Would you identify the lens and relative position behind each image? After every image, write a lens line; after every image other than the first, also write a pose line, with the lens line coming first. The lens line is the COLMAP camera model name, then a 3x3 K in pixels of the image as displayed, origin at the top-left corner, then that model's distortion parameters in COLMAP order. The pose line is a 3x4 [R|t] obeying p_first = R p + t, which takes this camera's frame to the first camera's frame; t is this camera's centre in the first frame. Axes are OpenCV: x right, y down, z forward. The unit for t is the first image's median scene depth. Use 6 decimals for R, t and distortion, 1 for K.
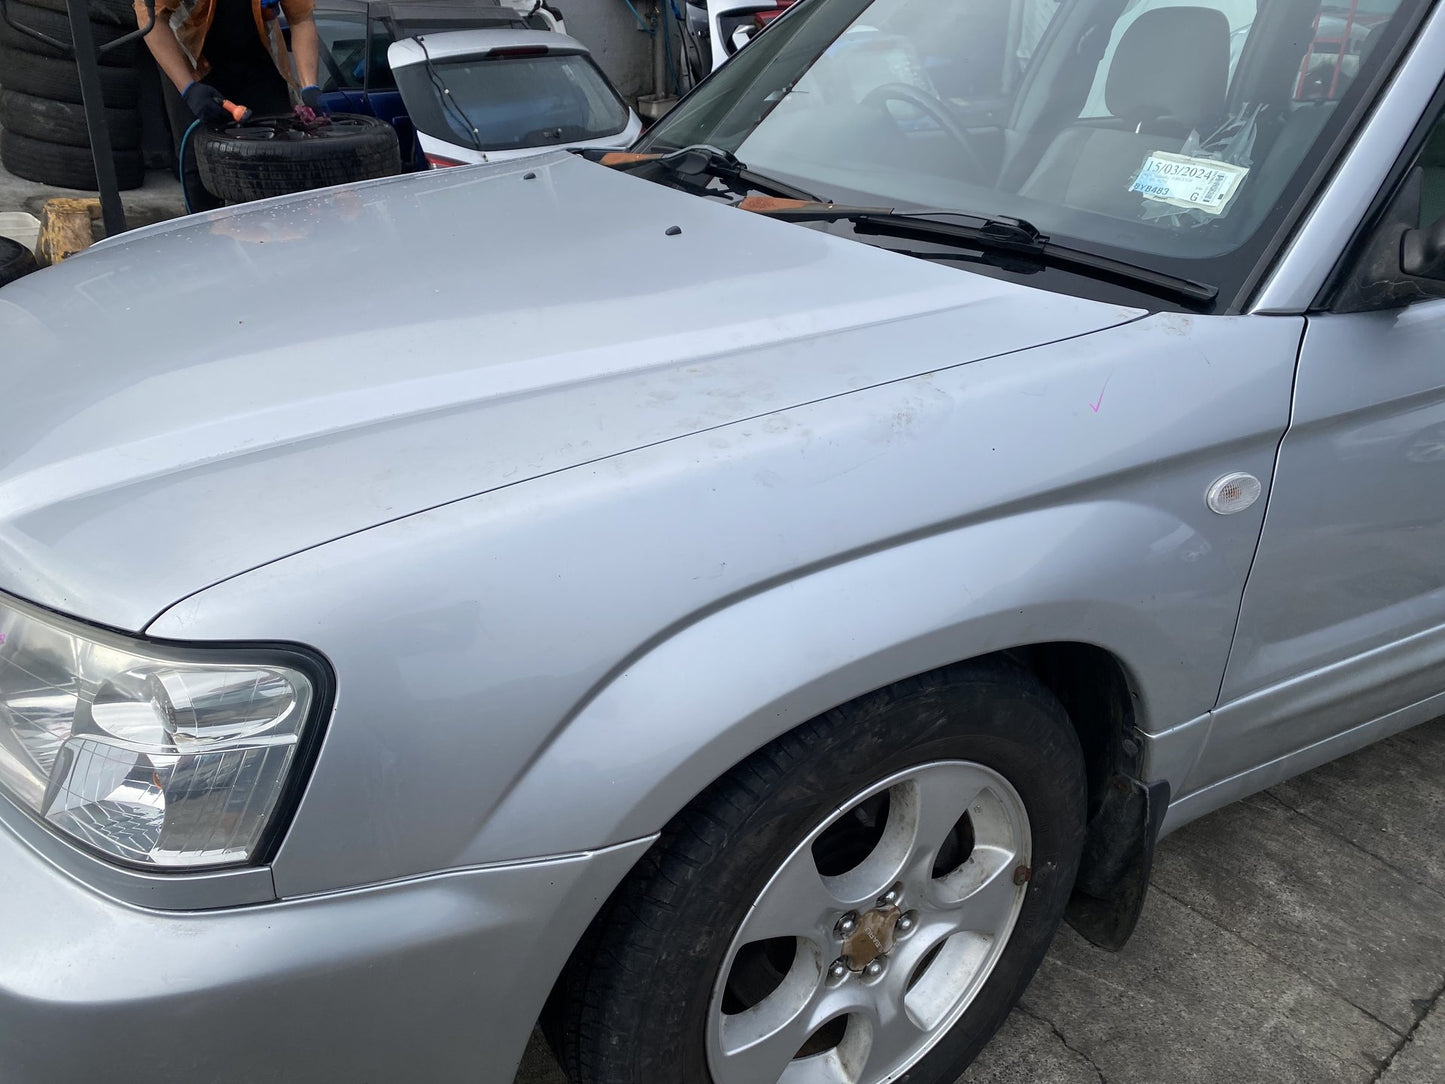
lens RADIAL K [[1127.2, 0, 722.5], [0, 1127.2, 542.0], [0, 0, 1]] dist [0.002960, -0.047085]
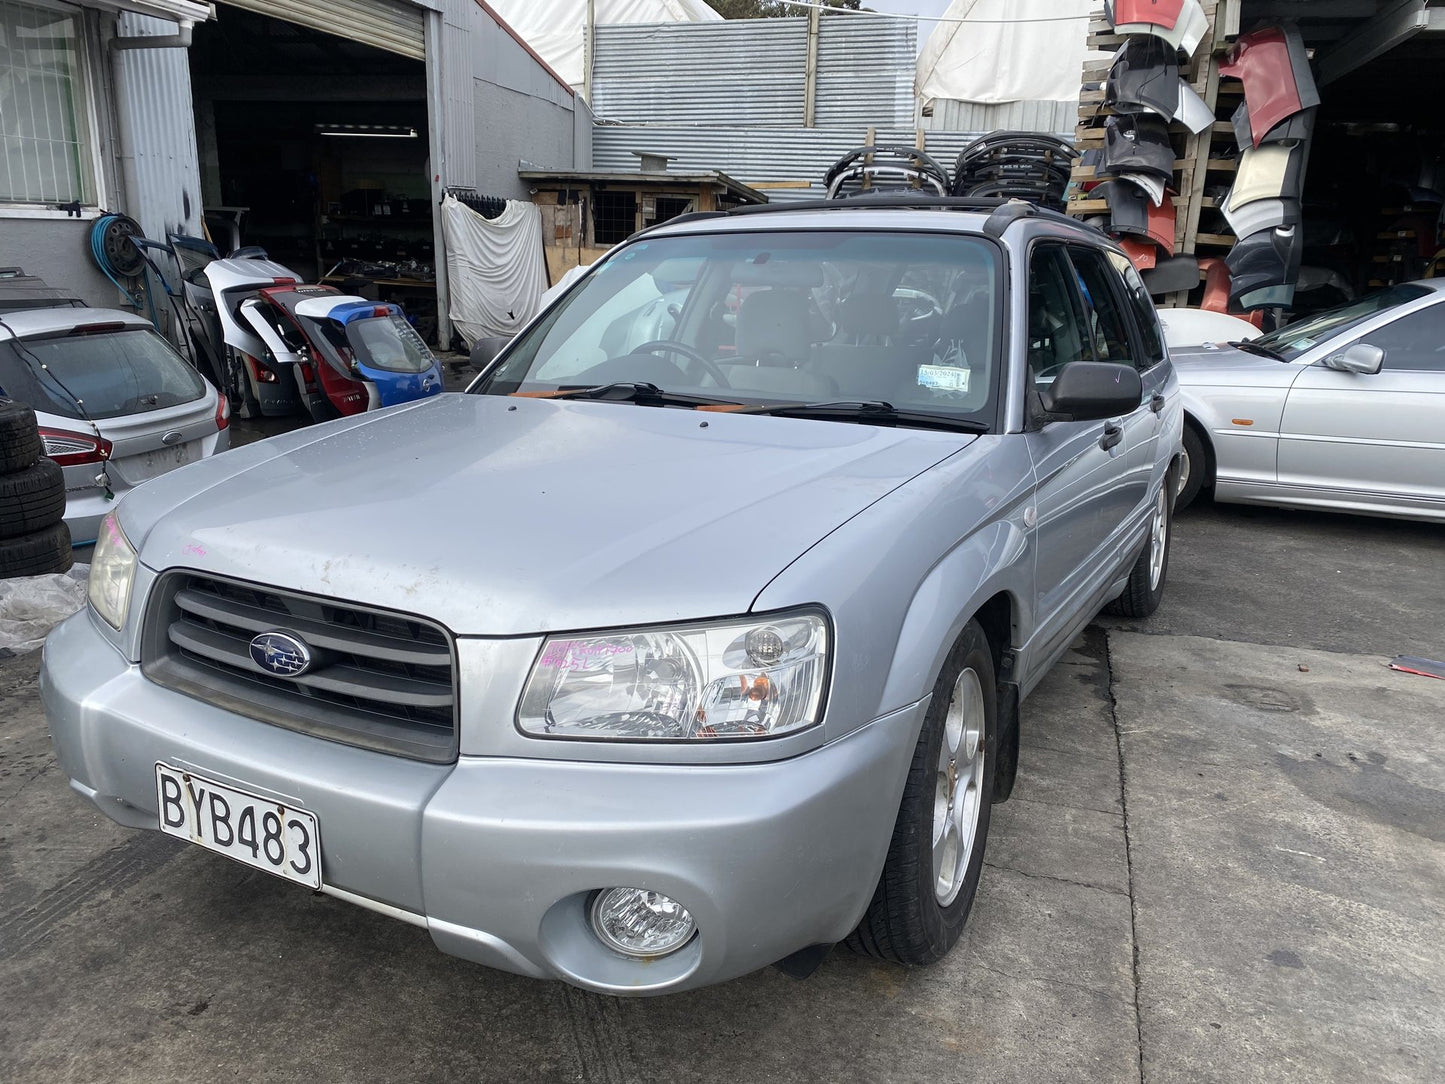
lens RADIAL K [[1081.6, 0, 722.5], [0, 1081.6, 542.0], [0, 0, 1]] dist [-0.000544, -0.003340]
pose [[0.858173, -0.130403, 0.496522, -0.220394], [0.227778, 0.963503, -0.140636, 0.032468], [-0.460061, 0.233787, 0.856555, -0.090413]]
